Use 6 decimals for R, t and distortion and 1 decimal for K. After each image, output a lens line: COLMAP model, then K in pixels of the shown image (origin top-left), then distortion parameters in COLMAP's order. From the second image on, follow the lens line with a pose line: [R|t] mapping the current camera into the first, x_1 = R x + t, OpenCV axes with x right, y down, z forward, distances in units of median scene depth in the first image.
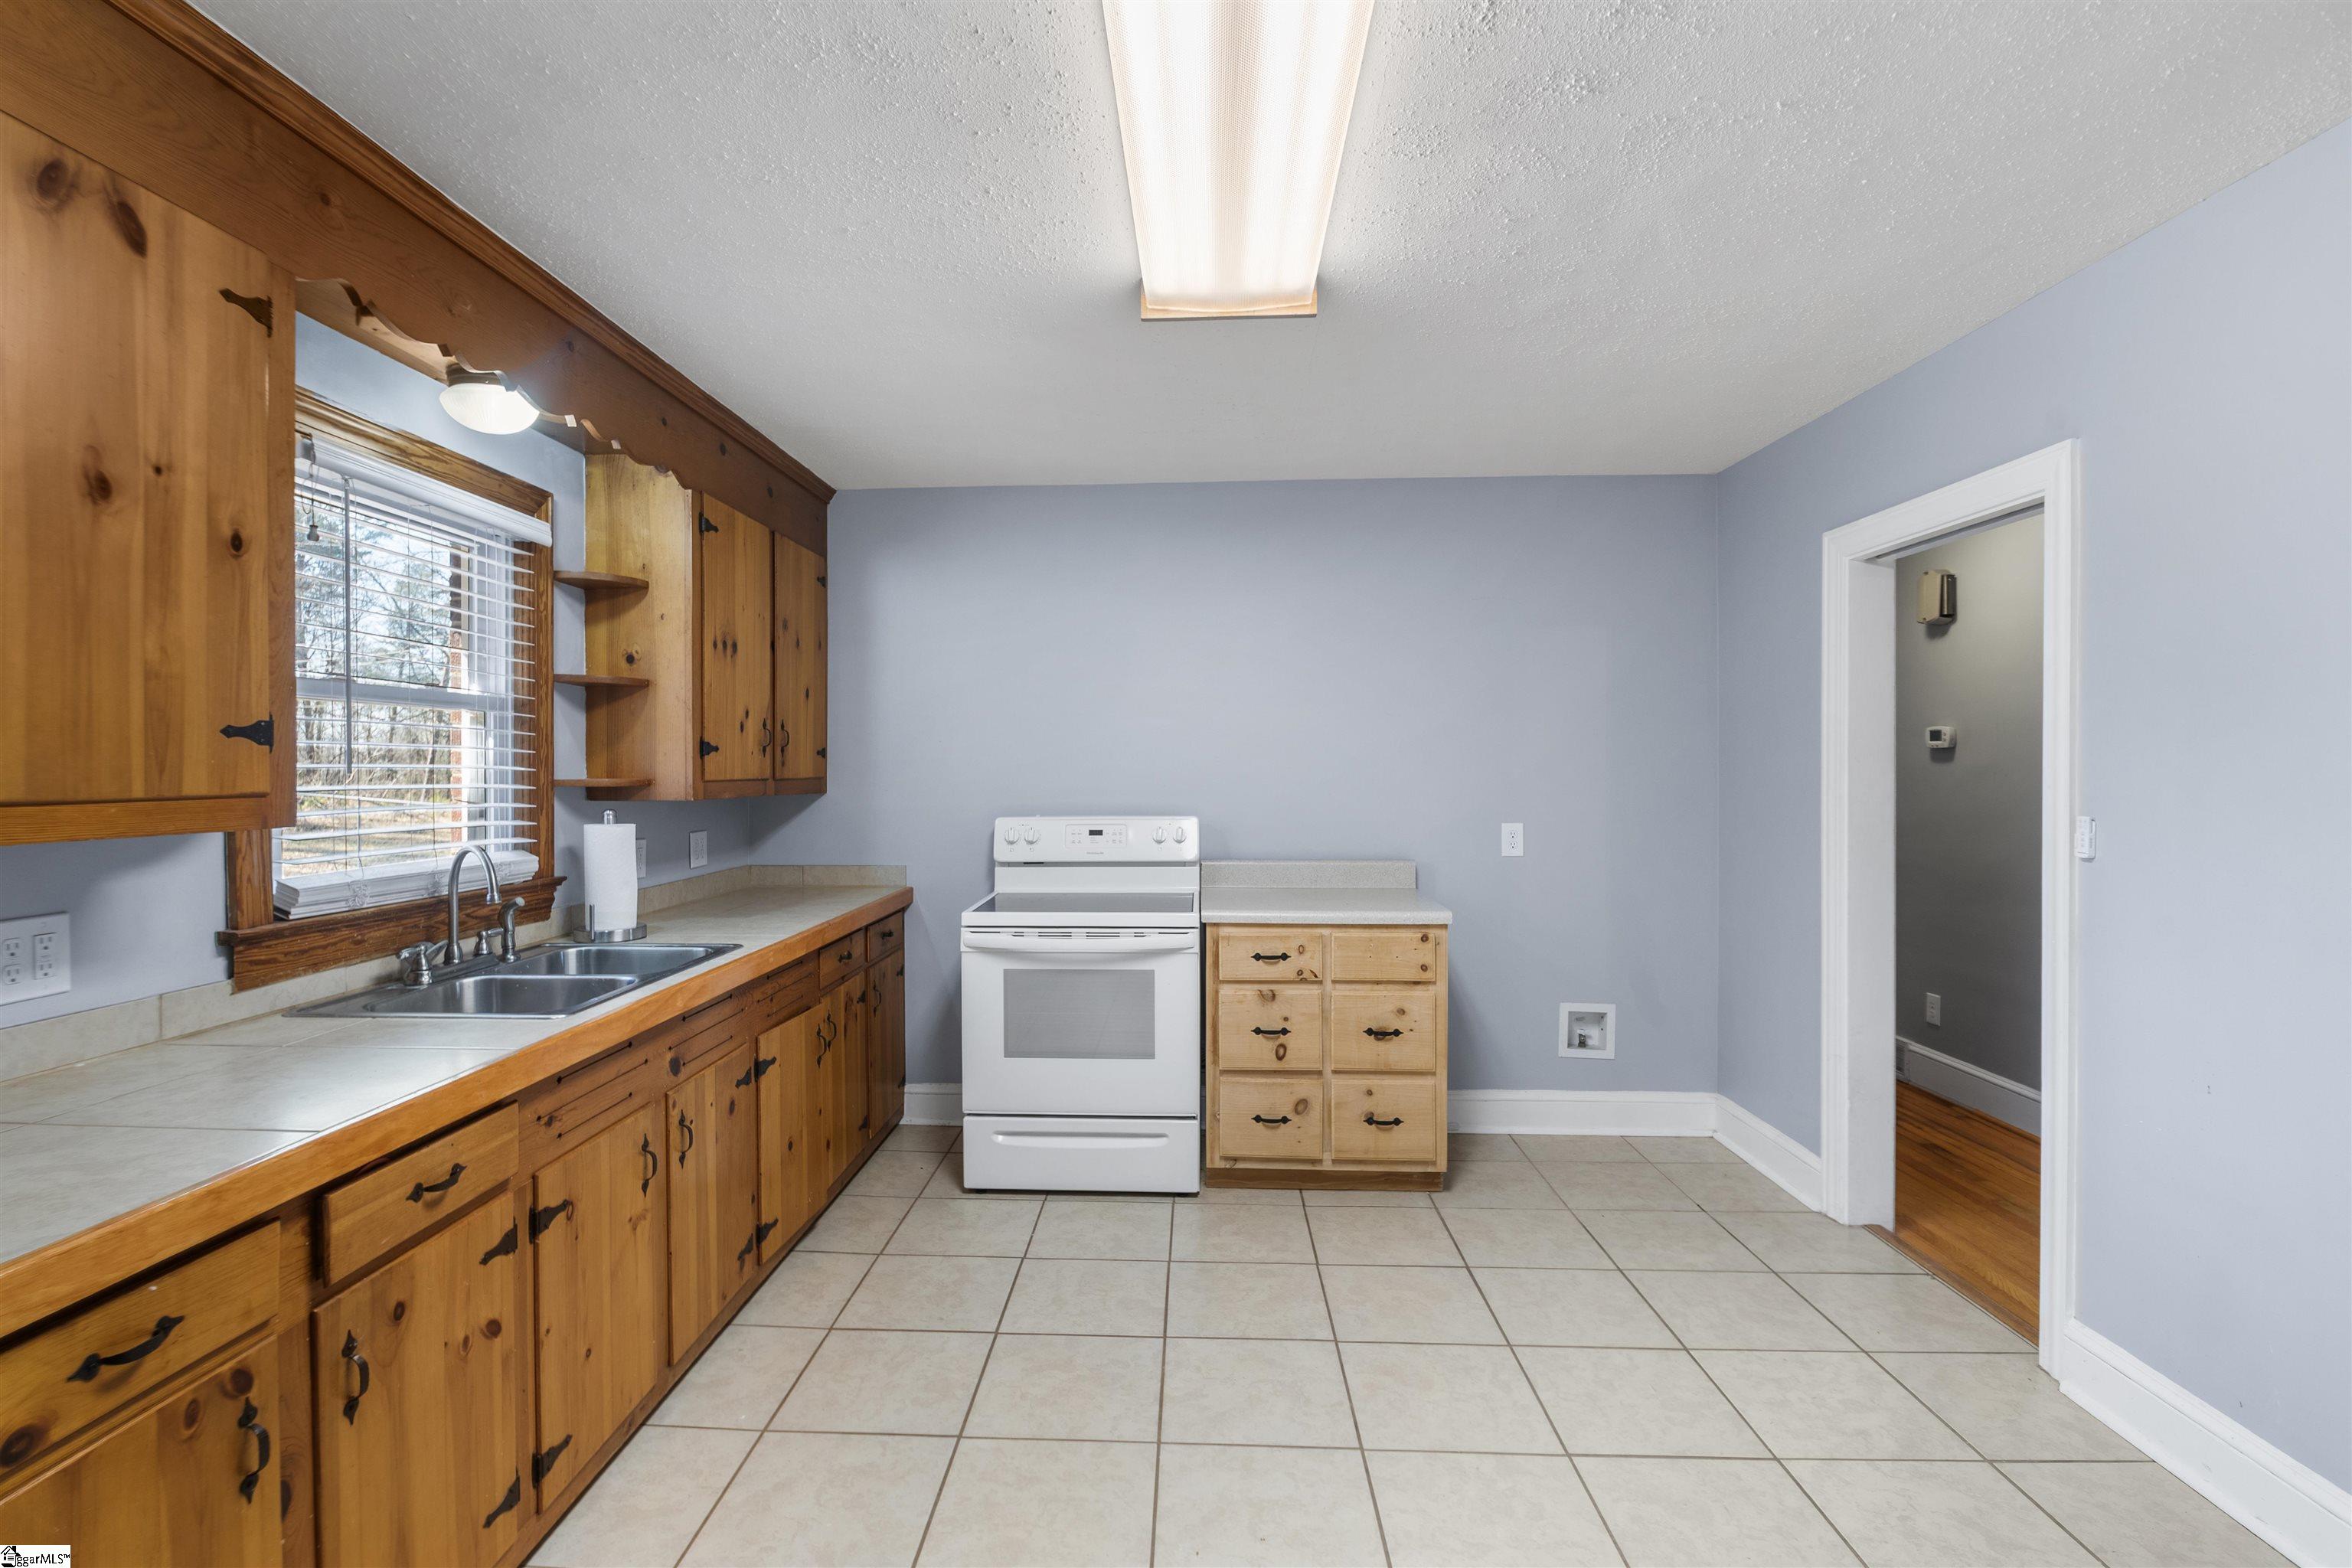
lens RADIAL K [[1082.1, 0, 1169.7], [0, 1082.1, 767.4], [0, 0, 1]] dist [-0.001380, -0.009309]
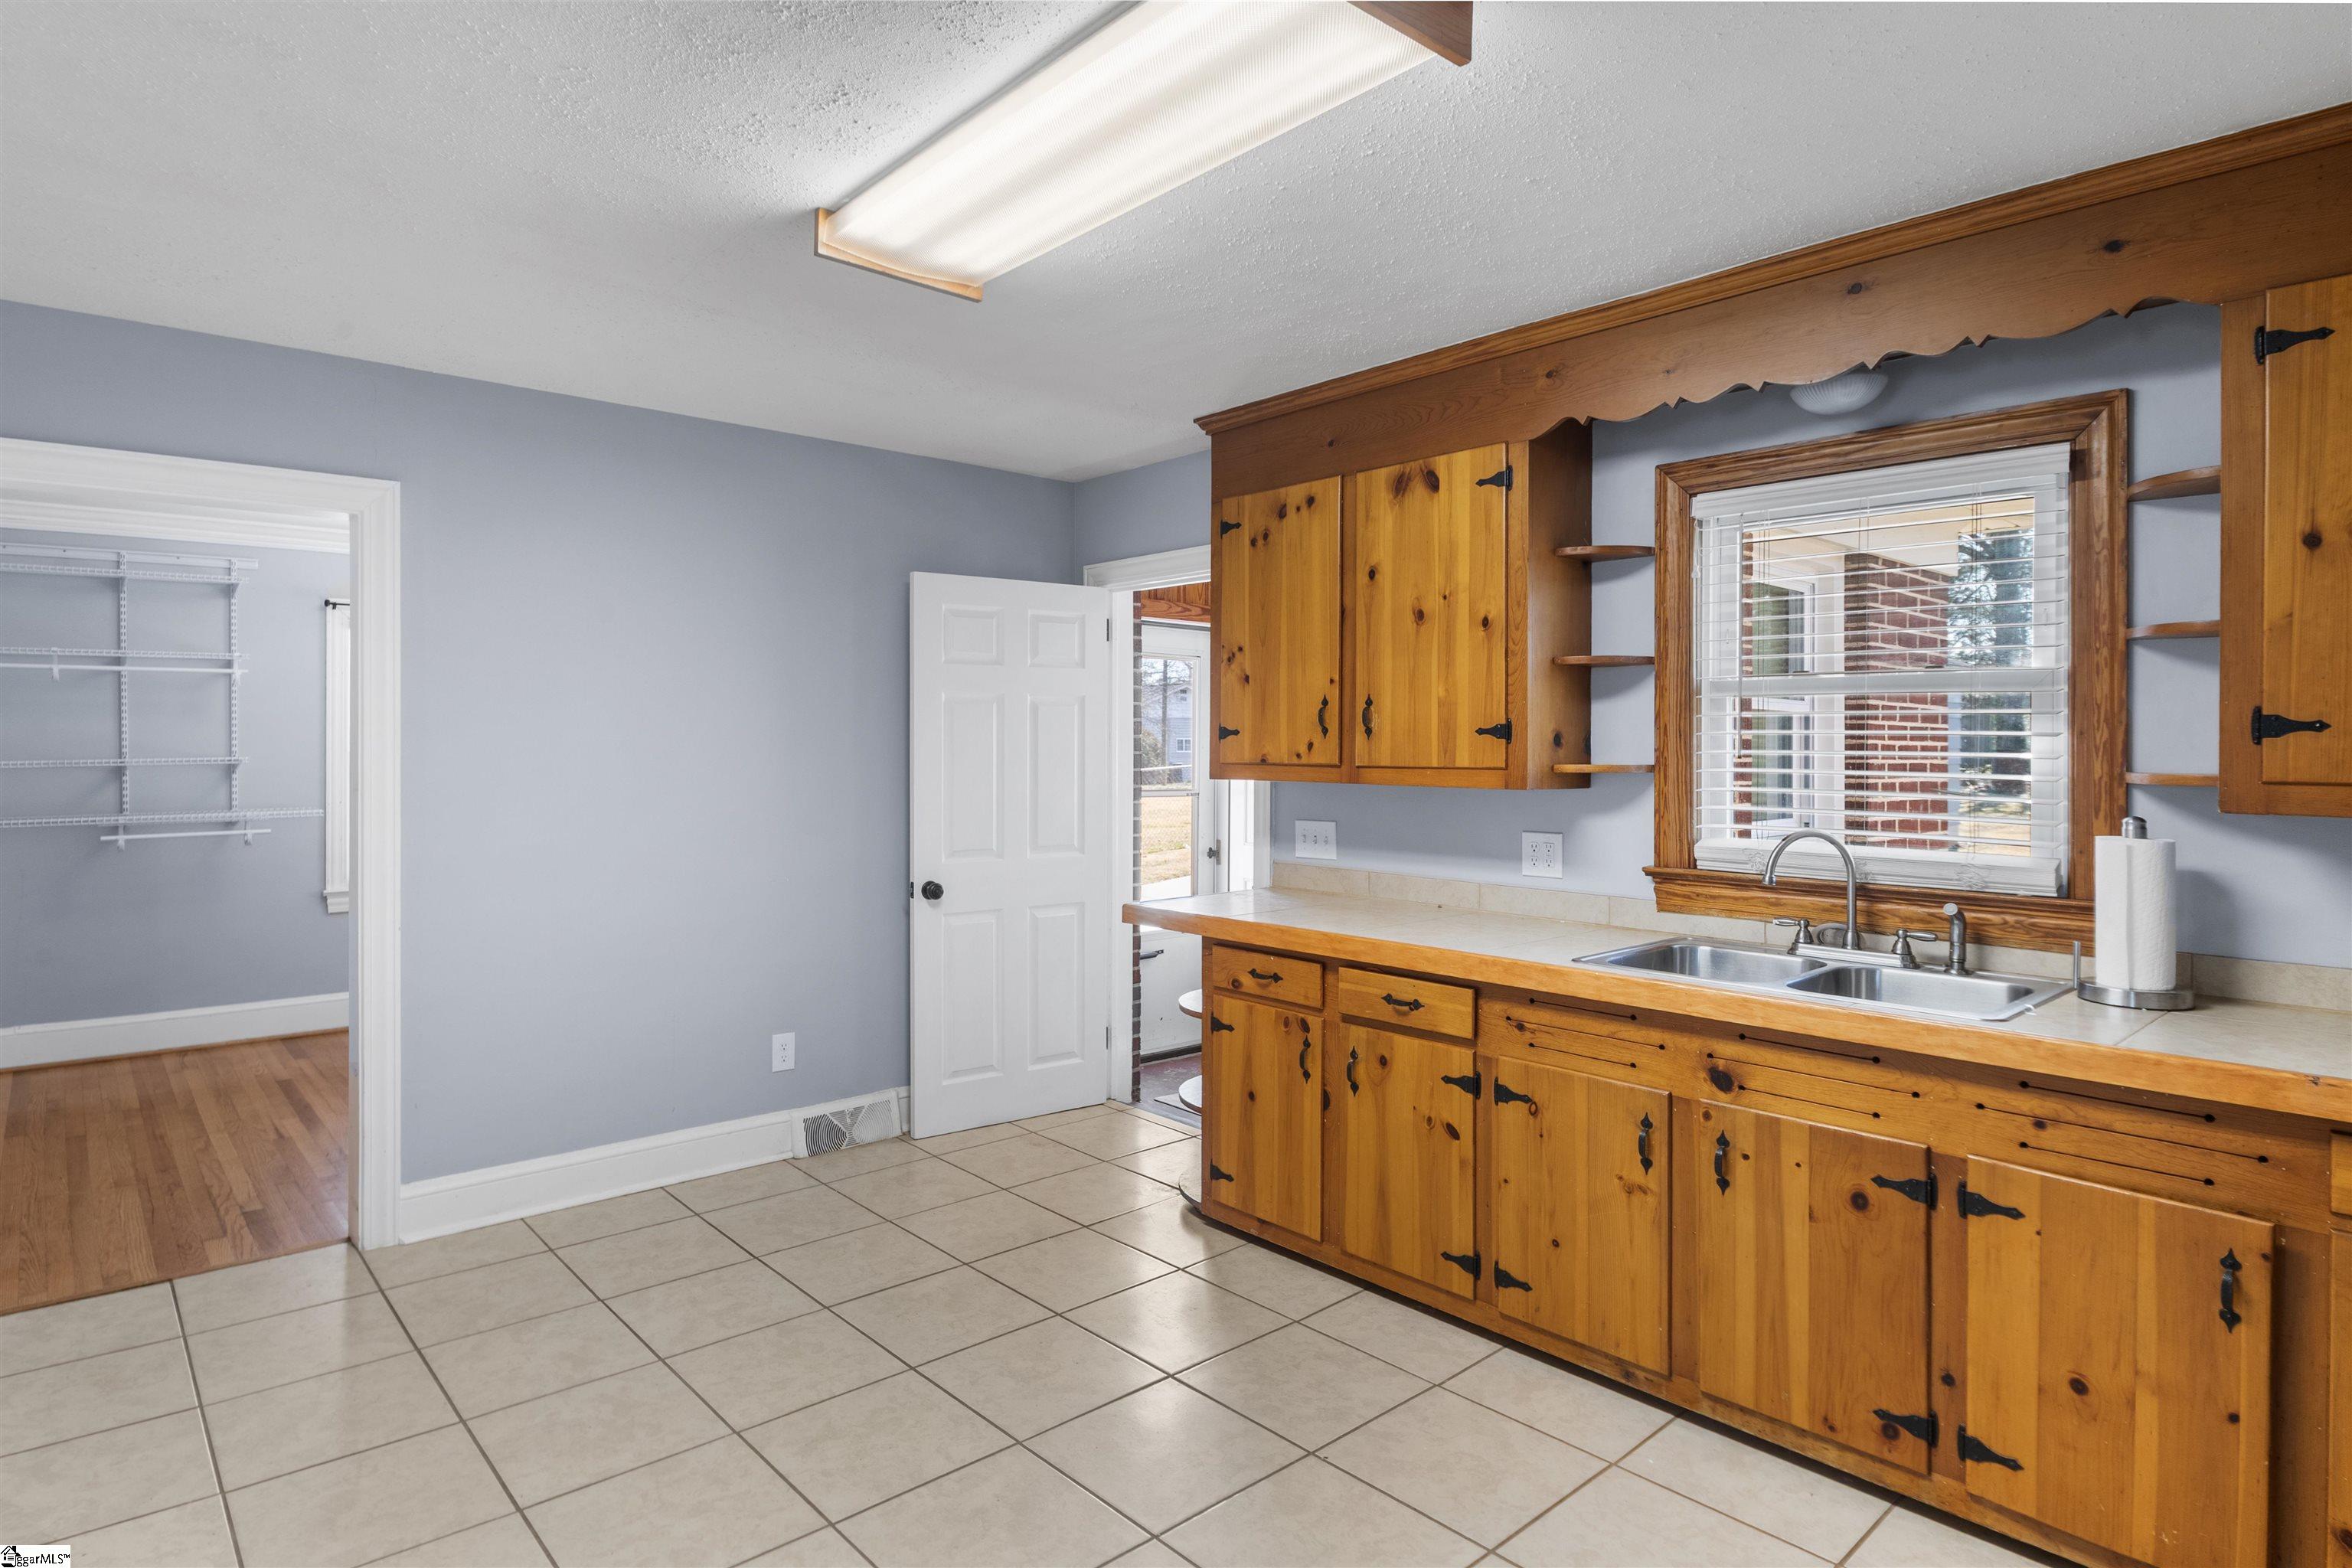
lens RADIAL K [[1299.1, 0, 1182.1], [0, 1299.1, 751.3], [0, 0, 1]] dist [-0.002769, -0.000575]
pose [[-0.715821, 0.004121, -0.698272, 0.430530], [-0.002166, 0.999965, 0.008122, -0.007729], [0.698281, 0.007327, -0.715787, 0.981980]]
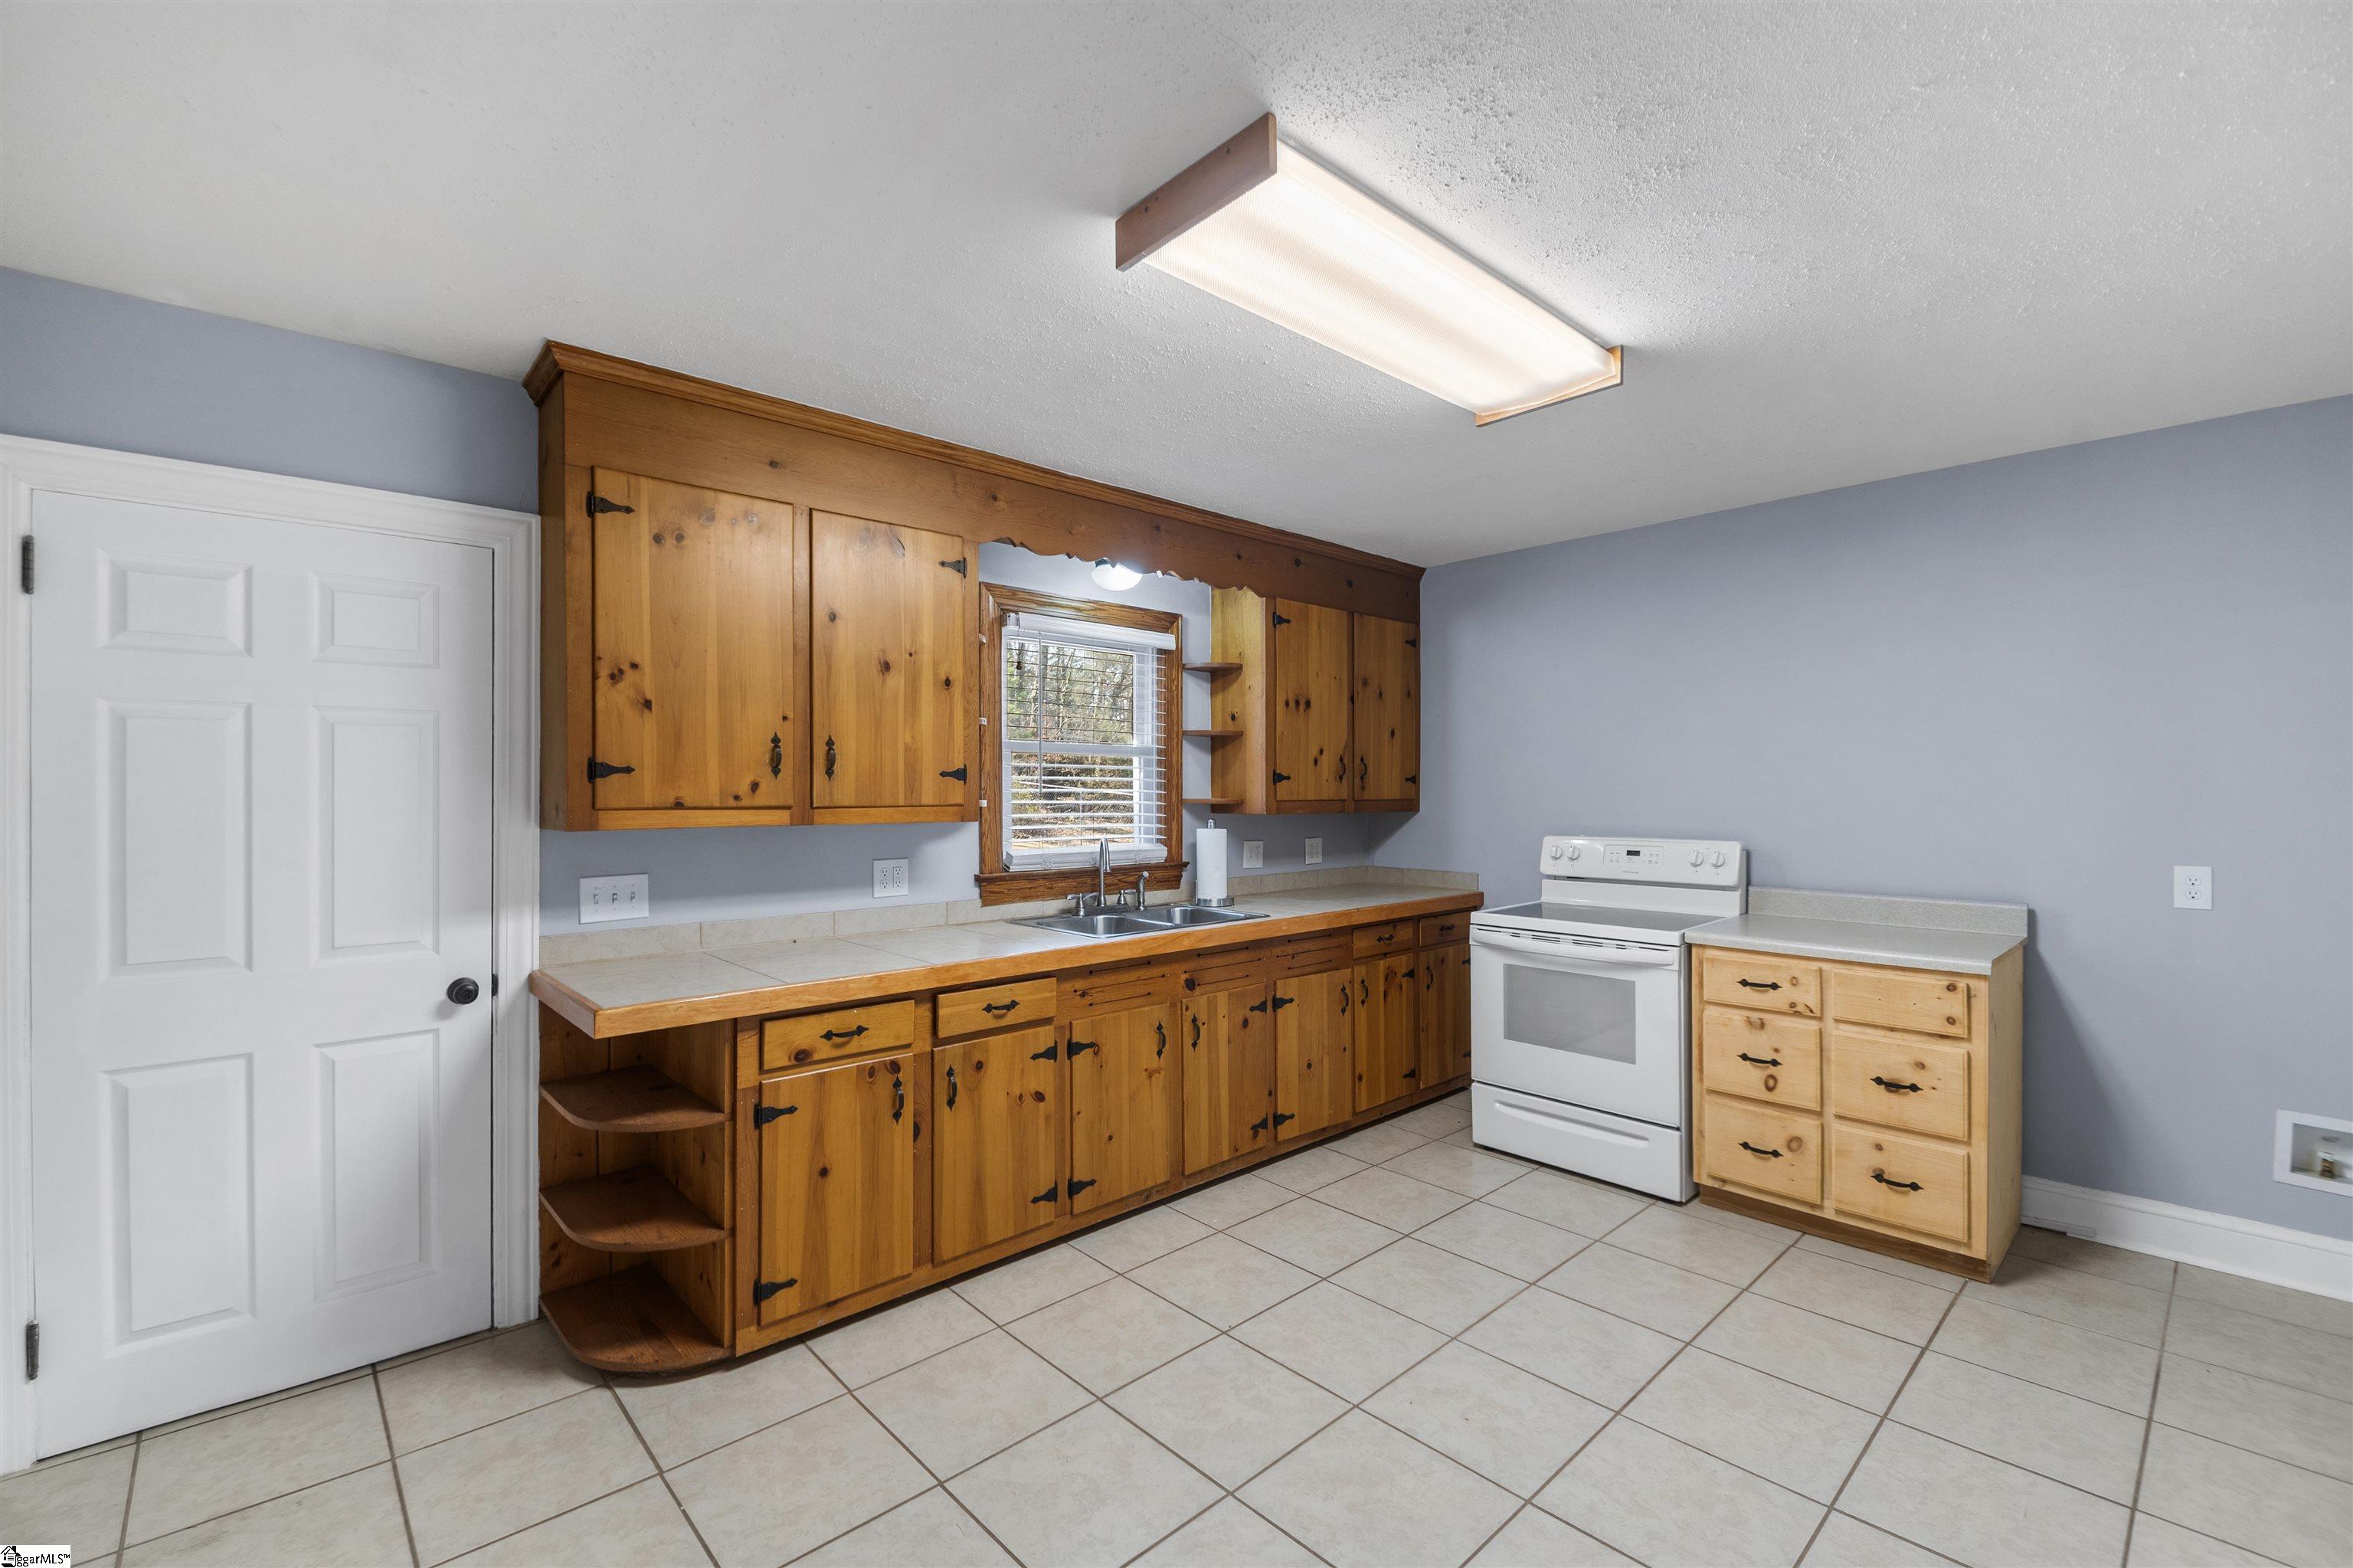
lens RADIAL K [[1010.2, 0, 1176.5], [0, 1010.2, 784.0], [0, 0, 1]] dist [0.000810, -0.008821]
pose [[0.711166, -0.001126, -0.703024, 0.366945], [-0.002340, 0.999989, -0.003969, -0.003425], [0.703021, 0.004468, 0.711155, -0.031683]]
